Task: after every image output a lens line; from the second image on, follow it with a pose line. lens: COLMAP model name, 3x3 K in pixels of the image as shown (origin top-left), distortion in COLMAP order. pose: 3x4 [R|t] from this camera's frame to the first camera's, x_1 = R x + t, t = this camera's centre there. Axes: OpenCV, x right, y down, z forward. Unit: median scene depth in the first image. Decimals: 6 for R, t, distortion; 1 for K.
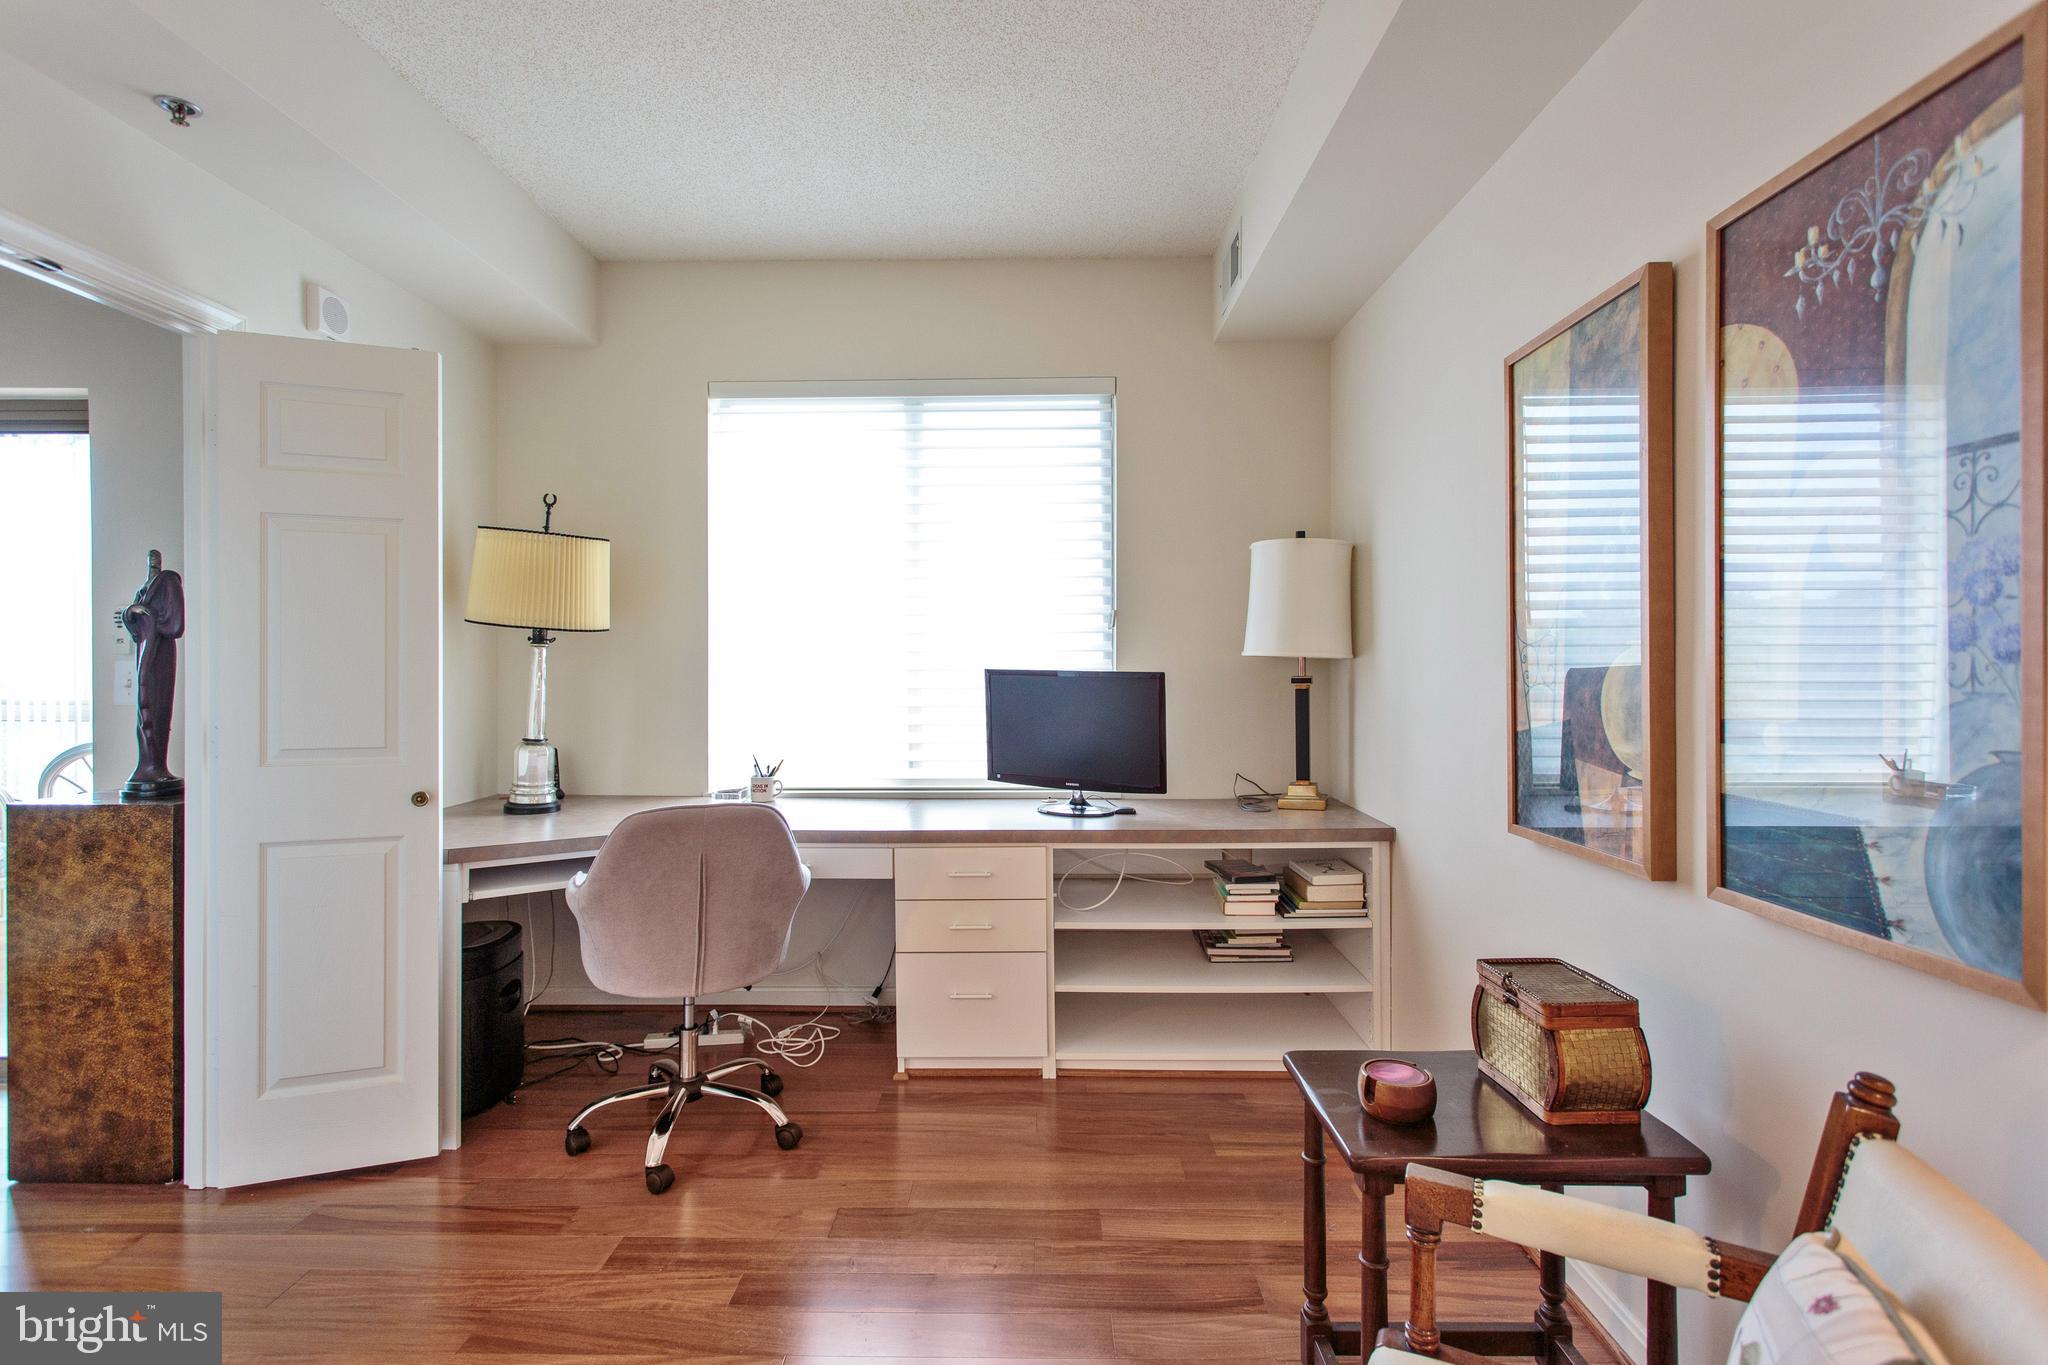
lens RADIAL K [[976.5, 0, 1069.6], [0, 976.5, 683.4], [0, 0, 1]] dist [0.006974, 0.001757]
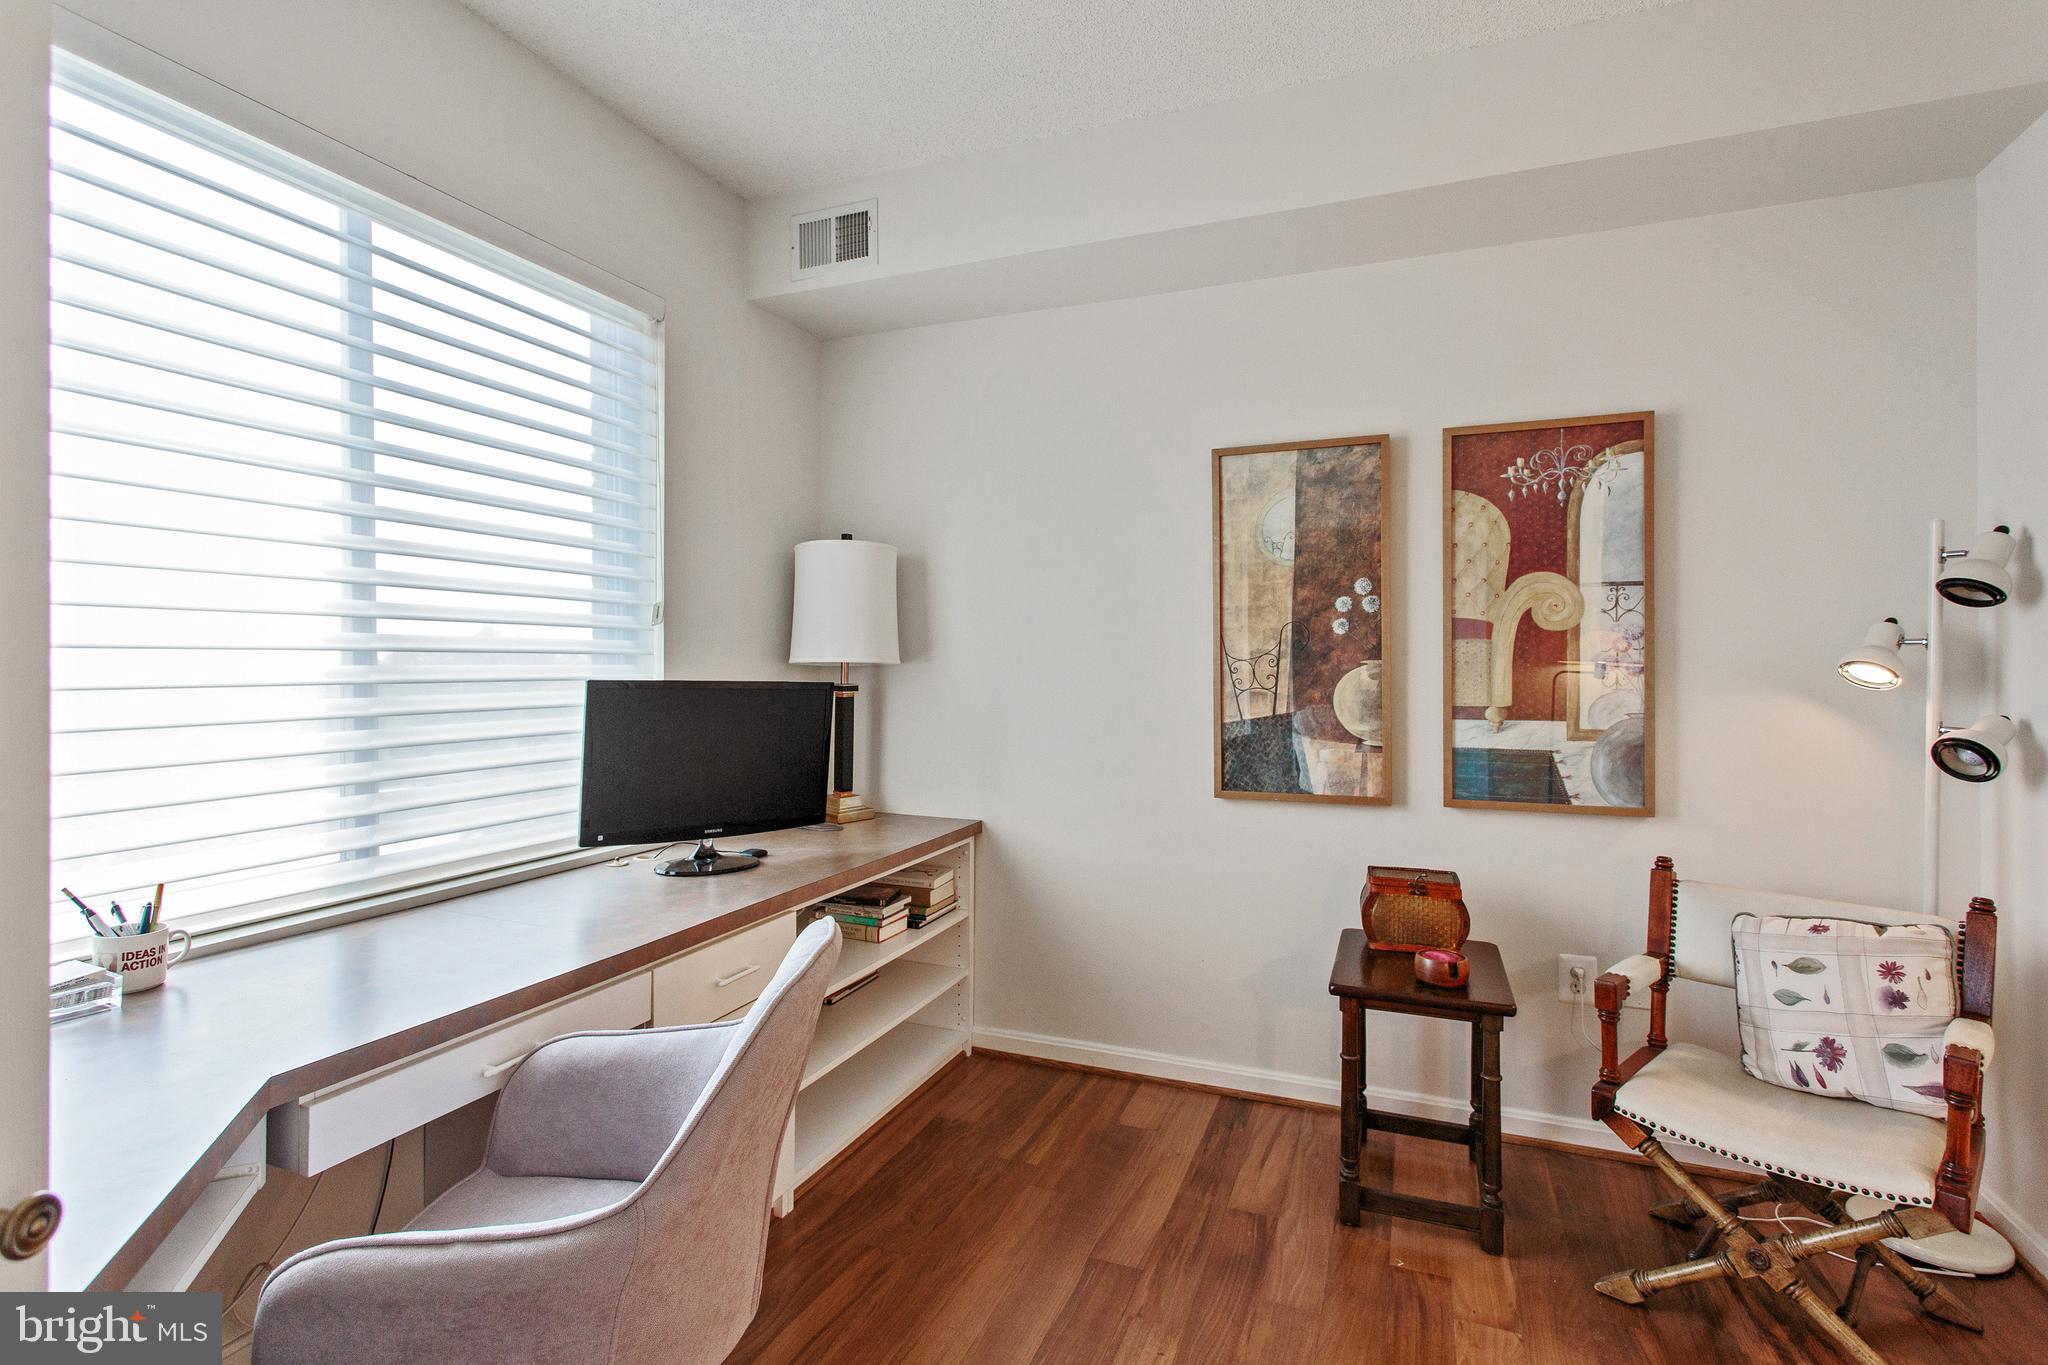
lens RADIAL K [[976.5, 0, 1021.6], [0, 976.5, 671.1], [0, 0, 1]] dist [0.006974, 0.001757]
pose [[0.380485, -0.003078, 0.924782, -1.464024], [0.013092, 0.999912, -0.002058, -0.039264], [-0.924694, 0.012891, 0.380492, 1.178138]]
